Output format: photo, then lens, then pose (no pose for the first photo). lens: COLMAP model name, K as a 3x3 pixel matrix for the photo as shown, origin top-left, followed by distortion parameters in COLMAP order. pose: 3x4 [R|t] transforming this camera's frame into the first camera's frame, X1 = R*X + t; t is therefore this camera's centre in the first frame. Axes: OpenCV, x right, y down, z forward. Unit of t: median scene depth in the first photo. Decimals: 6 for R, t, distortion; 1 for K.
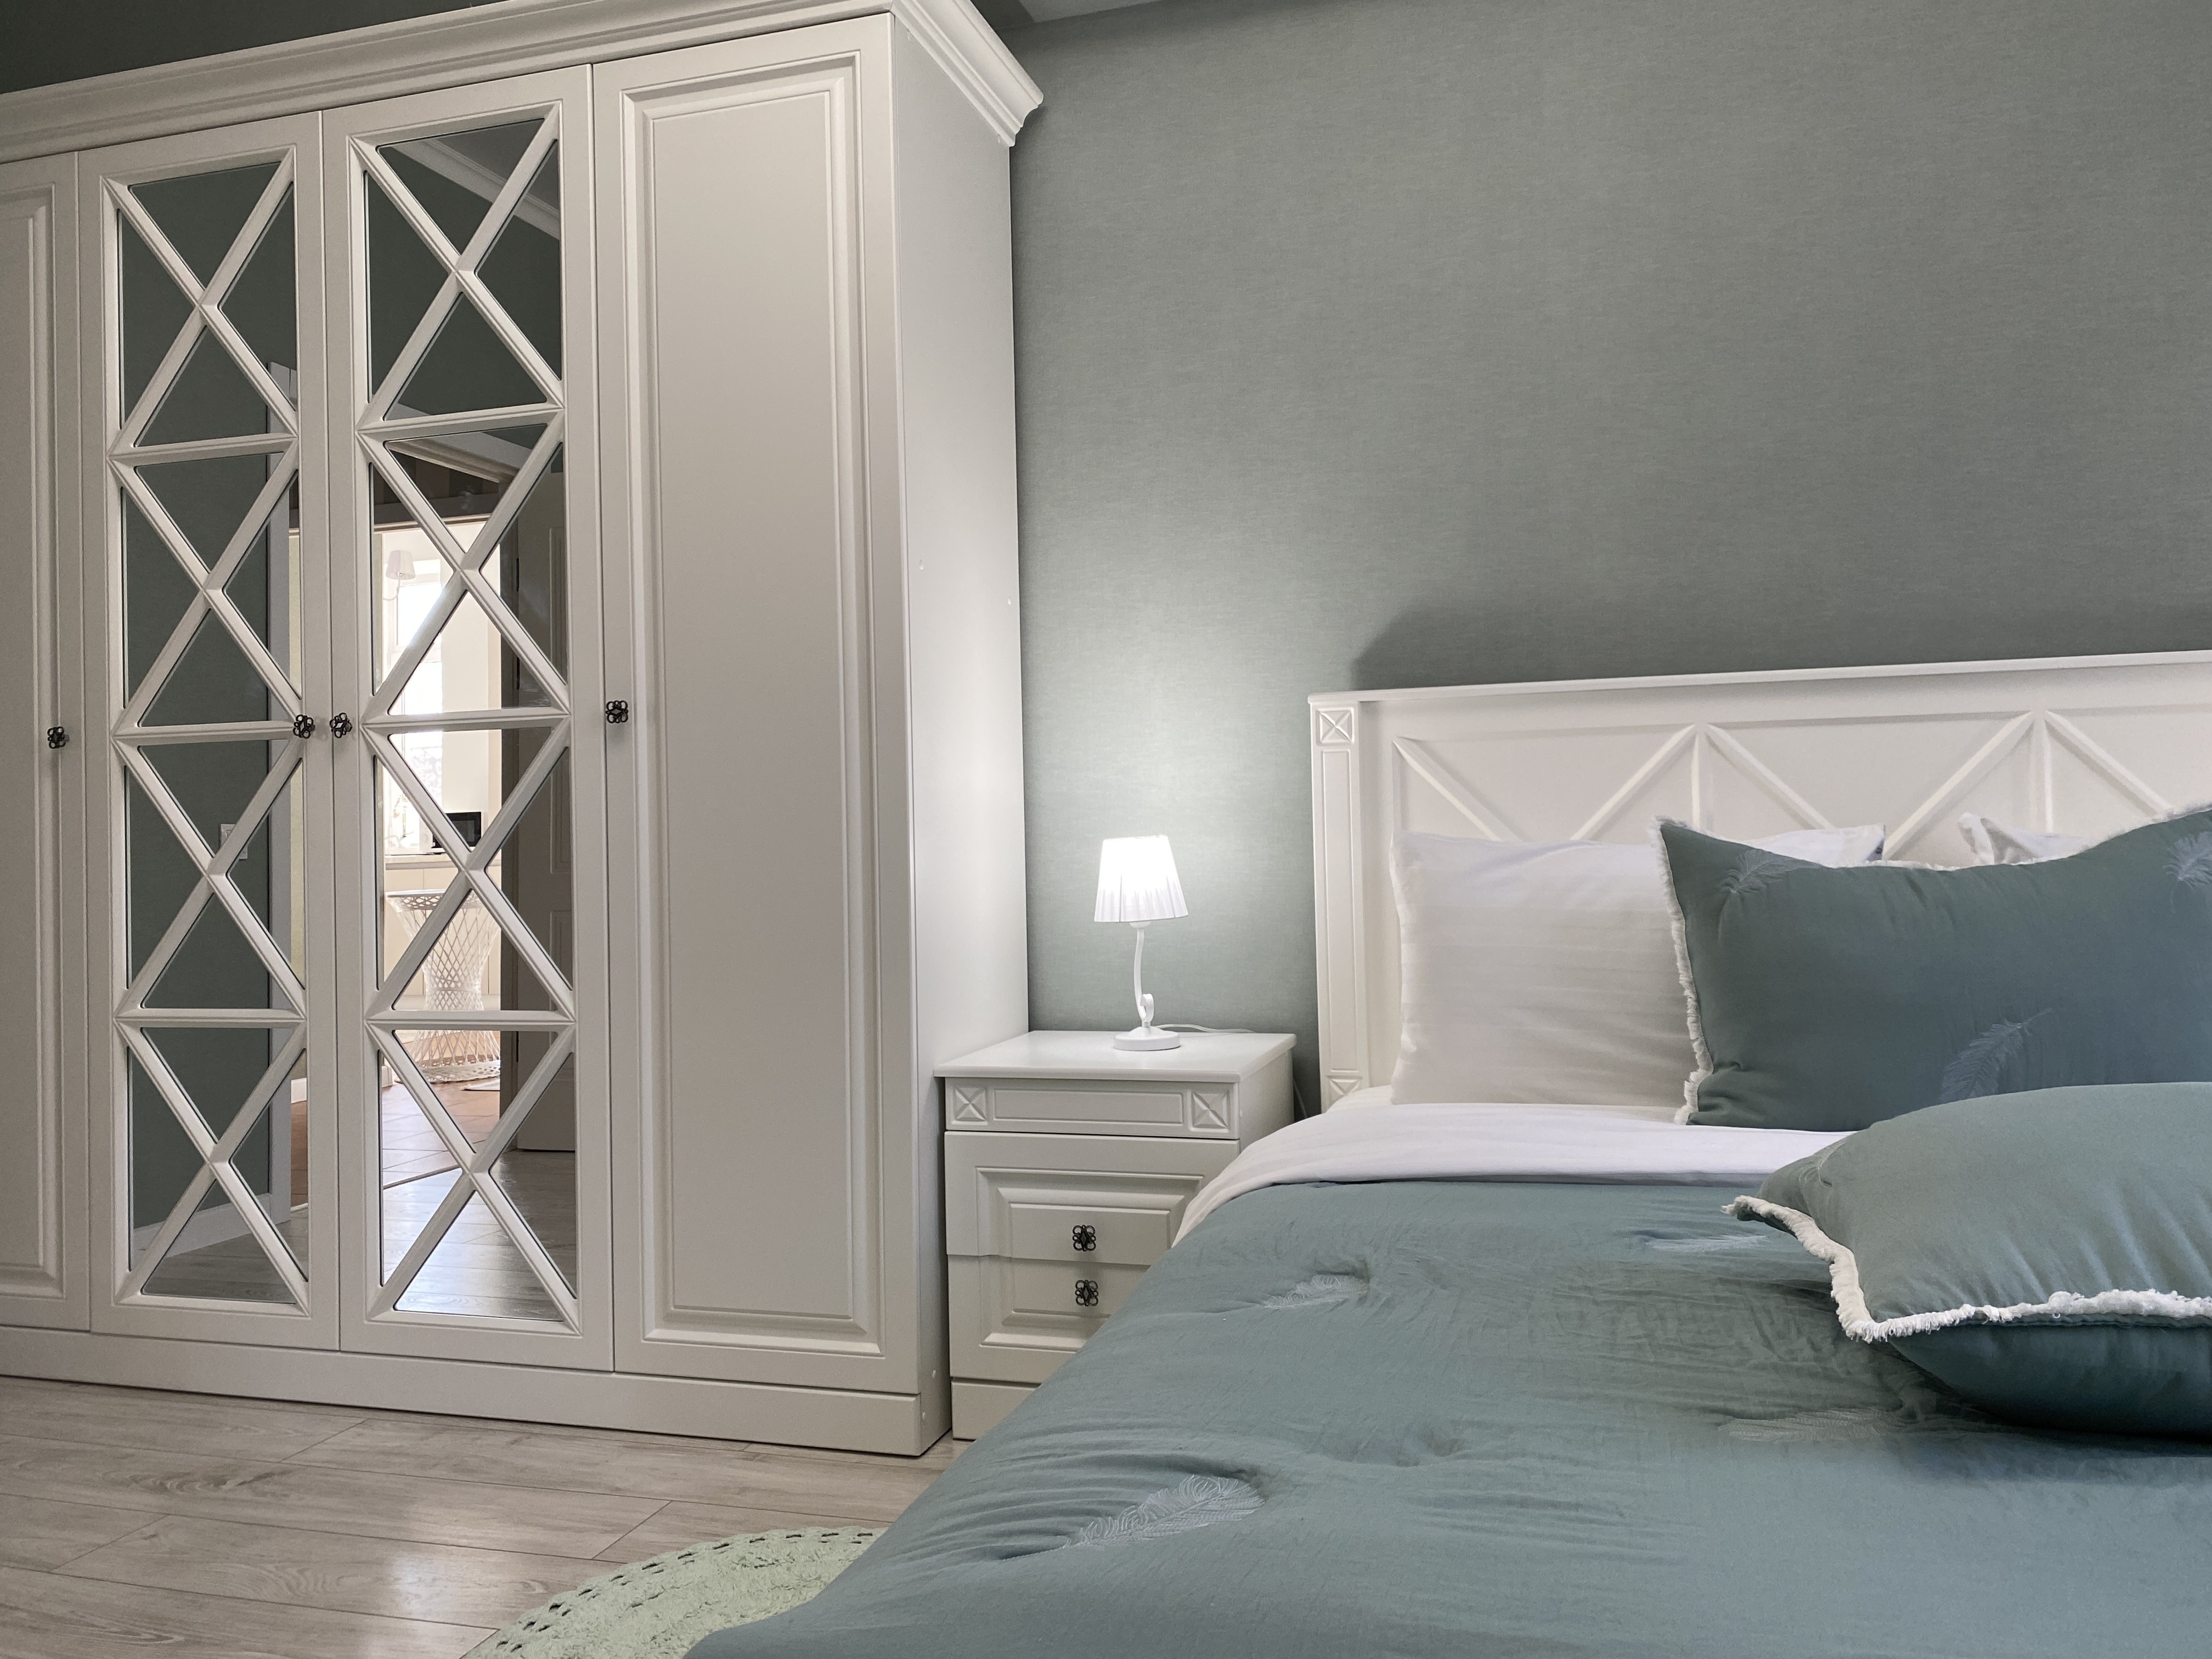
lens RADIAL K [[1662.4, 0, 1108.1], [0, 1662.4, 794.8], [0, 0, 1]] dist [0.057368, -0.108194]
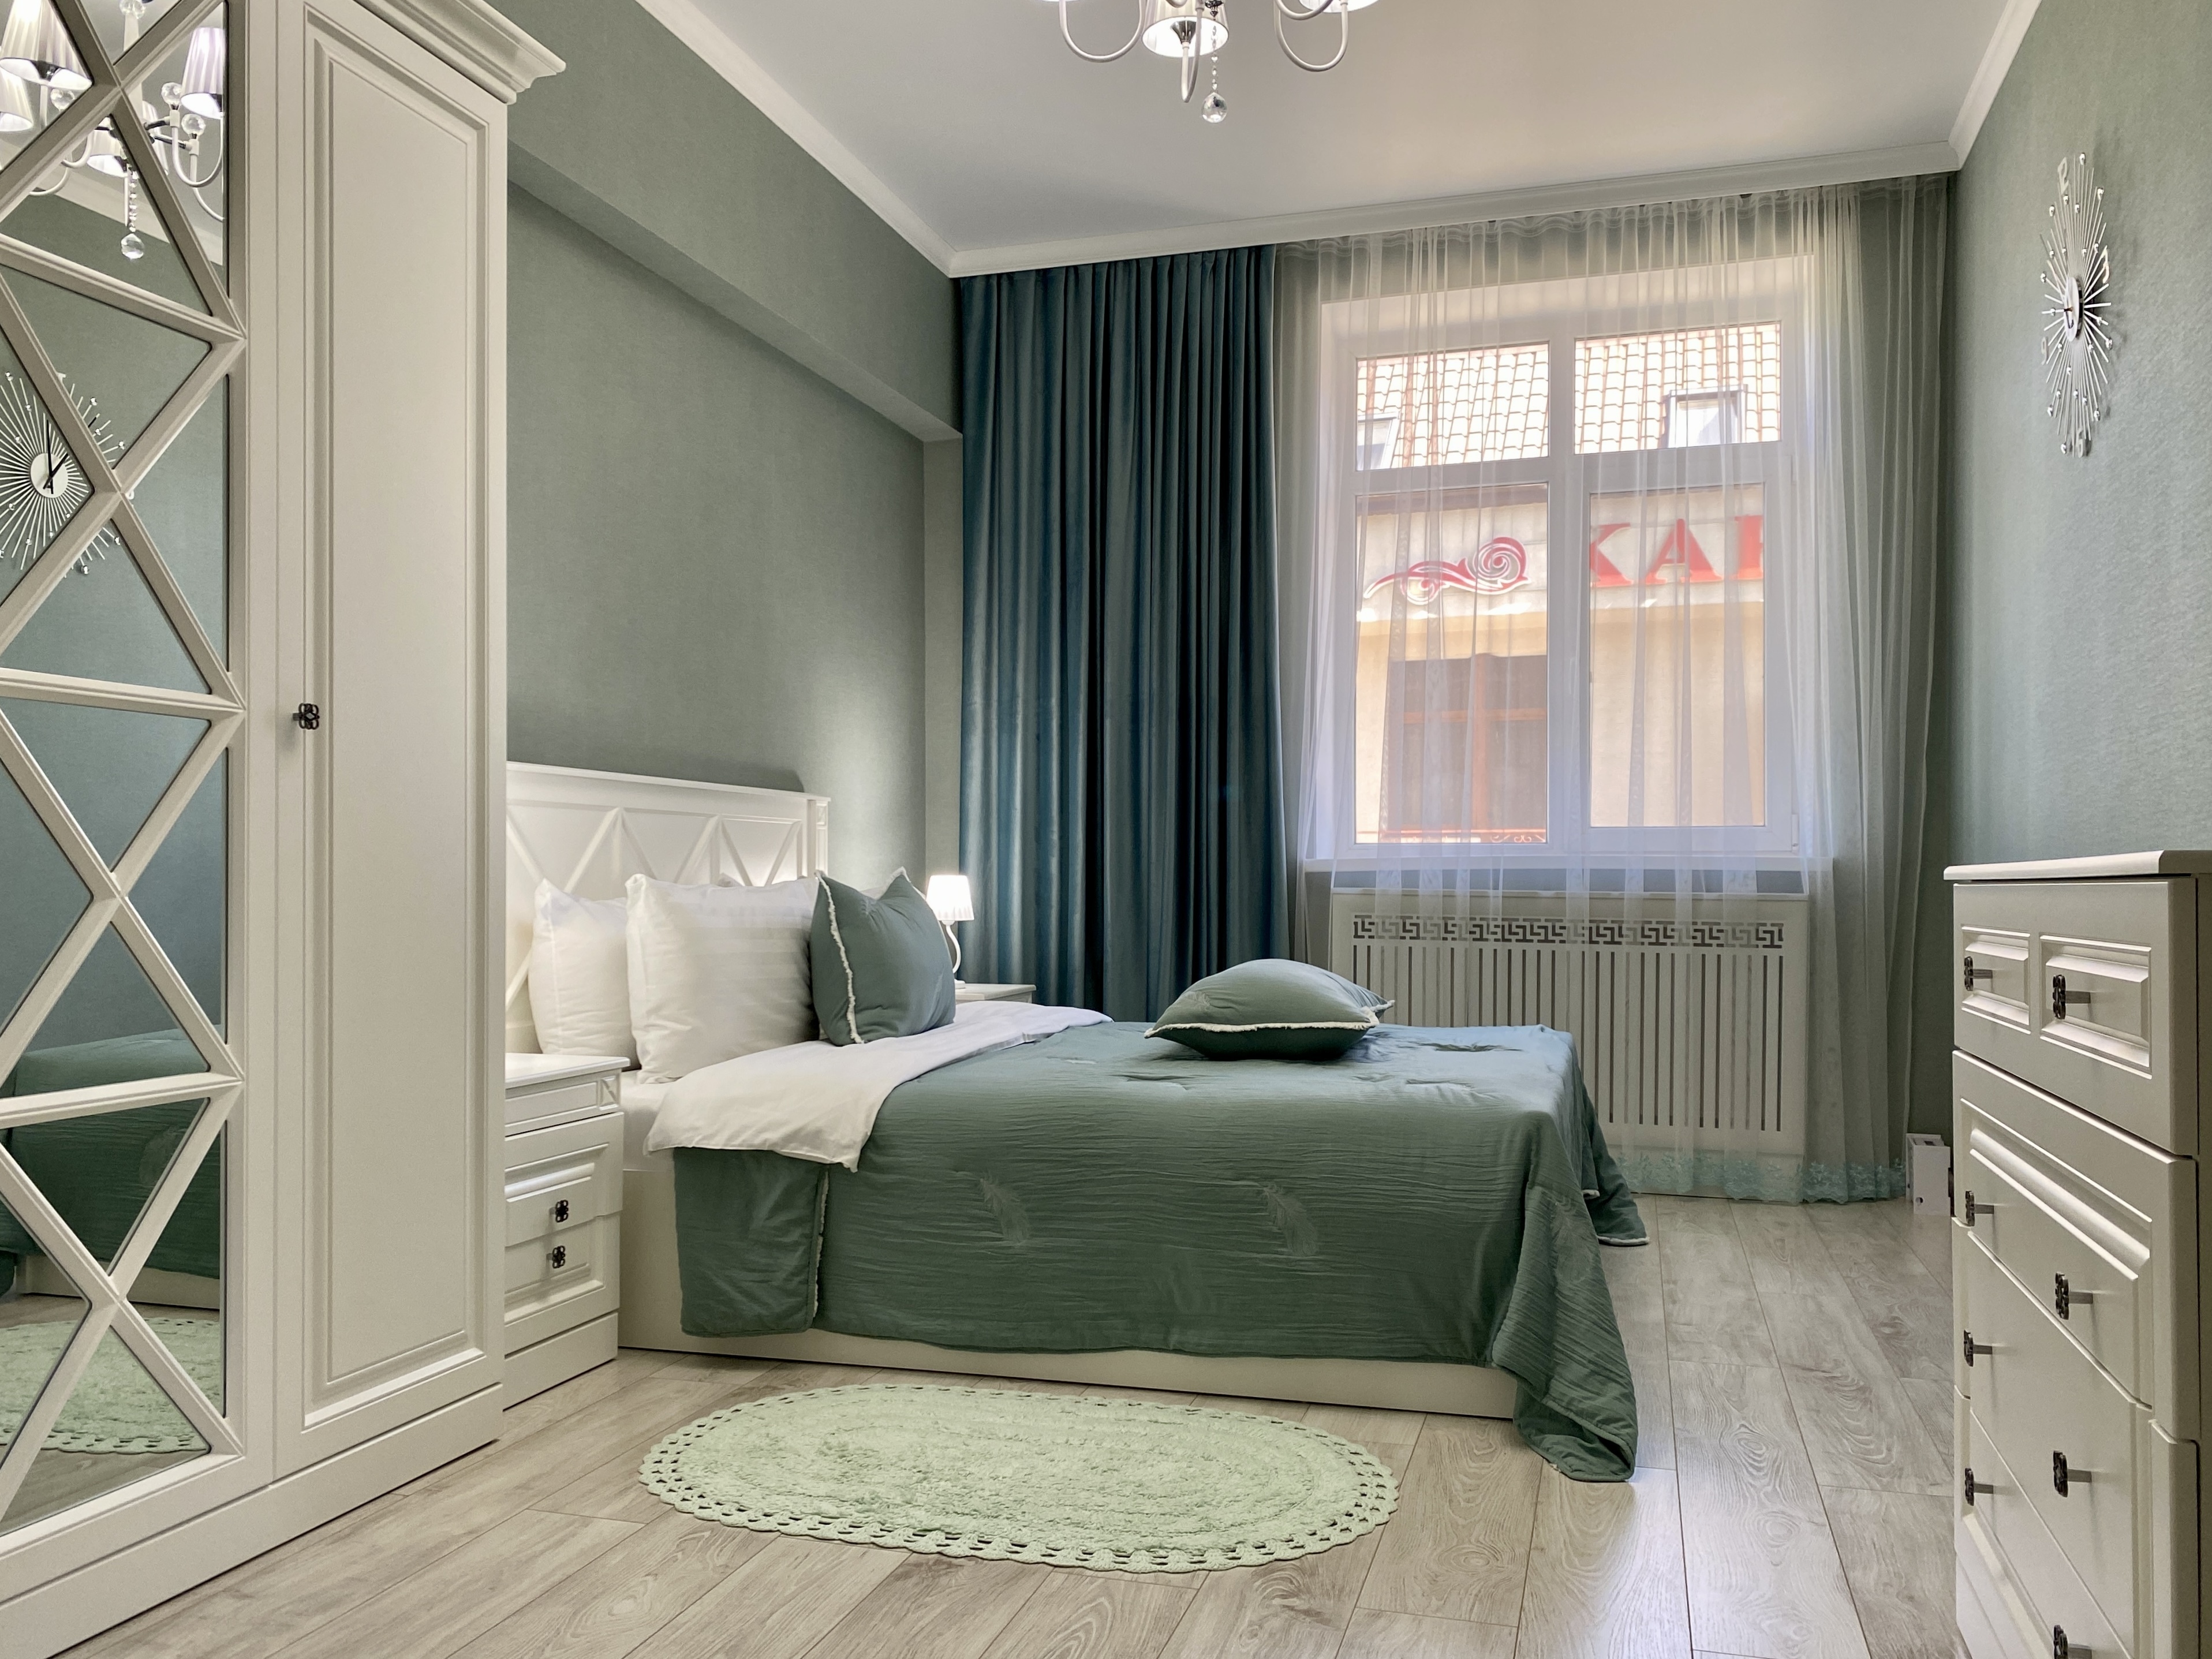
lens RADIAL K [[1781.1, 0, 1082.7], [0, 1781.1, 841.0], [0, 0, 1]] dist [0.062302, -0.140527]
pose [[0.002586, 0.043265, 0.999060, -1.232162], [-0.031586, 0.998569, -0.043162, 0.043197], [-0.999498, -0.031444, 0.003949, 0.596069]]
